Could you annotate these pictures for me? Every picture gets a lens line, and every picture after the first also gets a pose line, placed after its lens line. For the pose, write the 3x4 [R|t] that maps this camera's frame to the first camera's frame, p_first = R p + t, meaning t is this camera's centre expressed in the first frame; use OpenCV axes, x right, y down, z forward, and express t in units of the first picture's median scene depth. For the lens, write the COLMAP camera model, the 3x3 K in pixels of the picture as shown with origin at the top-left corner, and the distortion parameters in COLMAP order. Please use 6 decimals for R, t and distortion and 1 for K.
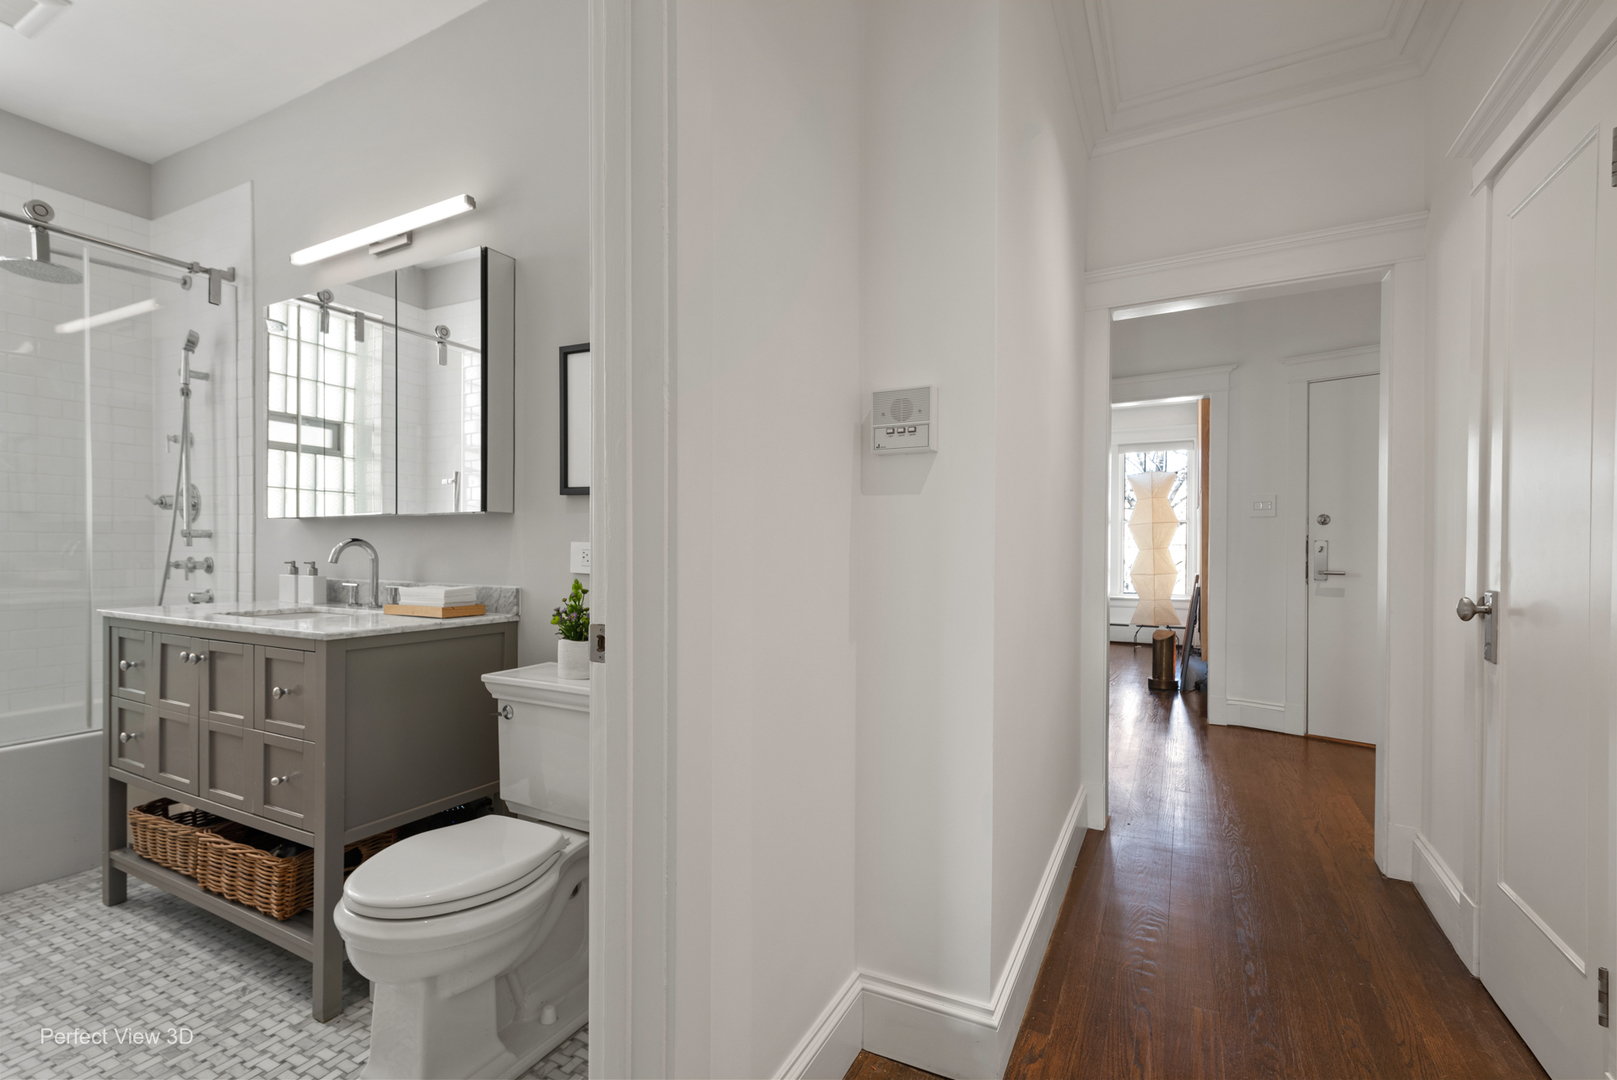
lens RADIAL K [[716.8, 0, 798.1], [0, 716.8, 548.7], [0, 0, 1]] dist [0.002887, -0.000037]
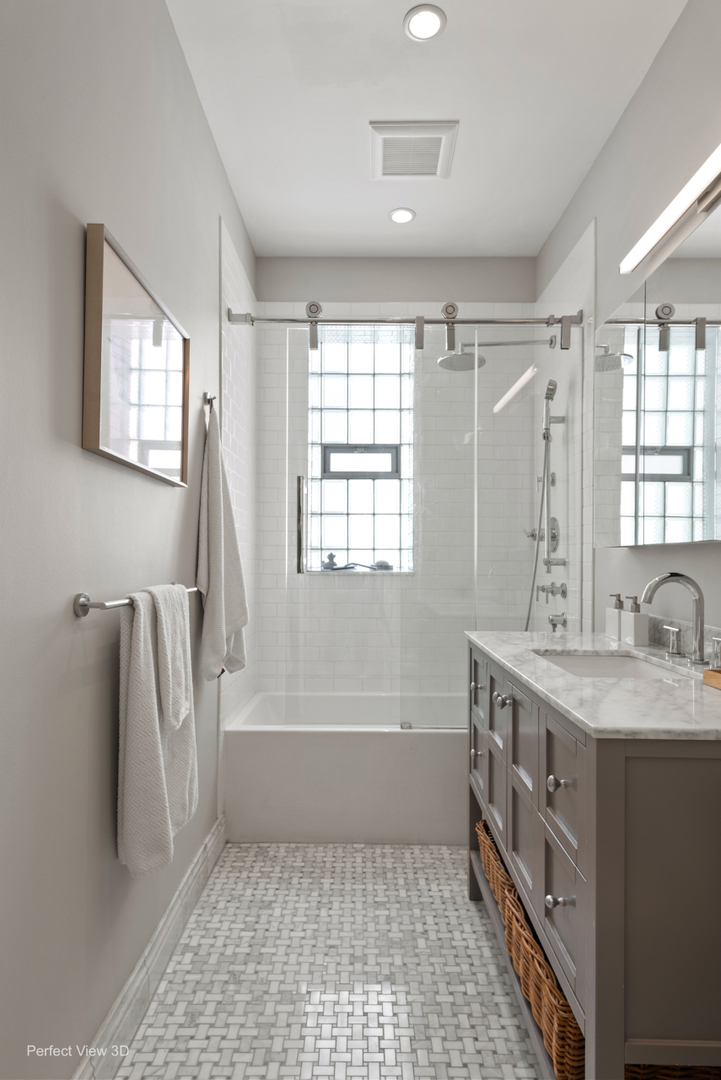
lens RADIAL K [[608.8, 0, 359.2], [0, 608.8, 552.0], [0, 0, 1]] dist [0.029472, -0.019316]
pose [[0.461750, -0.011227, -0.886939, -0.162847], [-0.009482, 0.999800, -0.017592, -0.019657], [0.886959, 0.016533, 0.461552, 0.346153]]
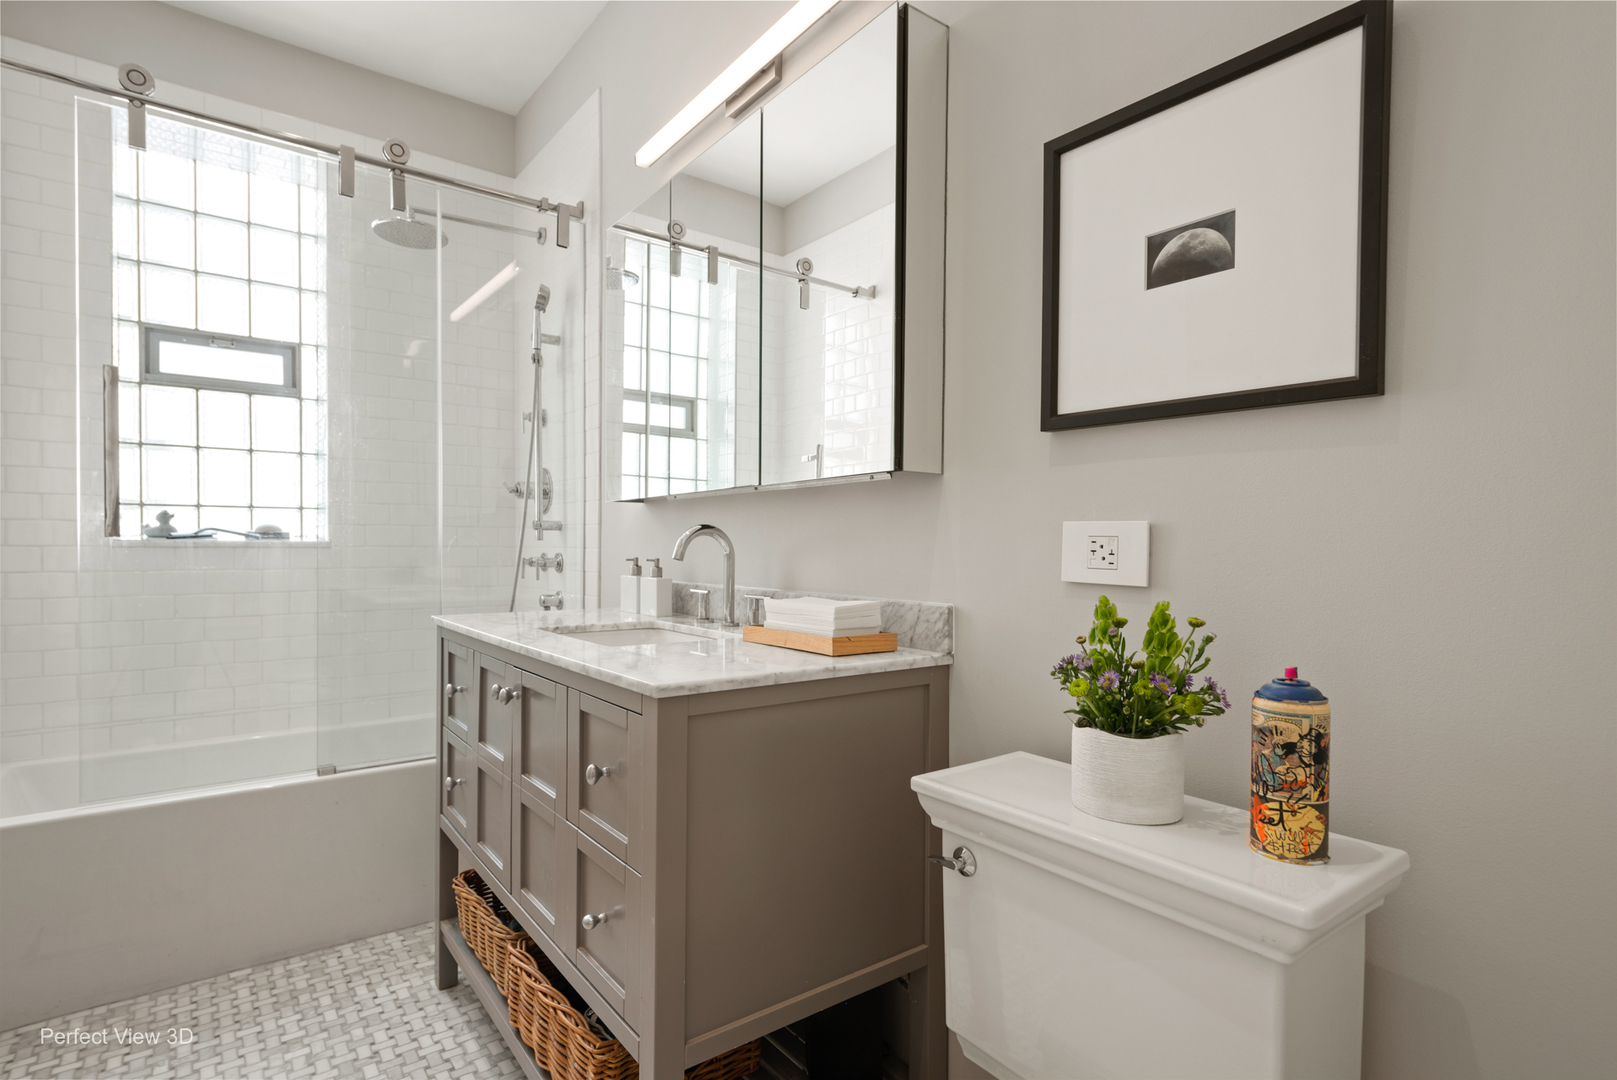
lens RADIAL K [[805.9, 0, 800.3], [0, 805.9, 549.5], [0, 0, 1]] dist [0.011709, -0.001968]
pose [[0.904508, 0.002377, -0.426450, -0.187659], [-0.003292, 0.999994, -0.001409, 0.009306], [0.426444, 0.002678, 0.904510, 0.310107]]
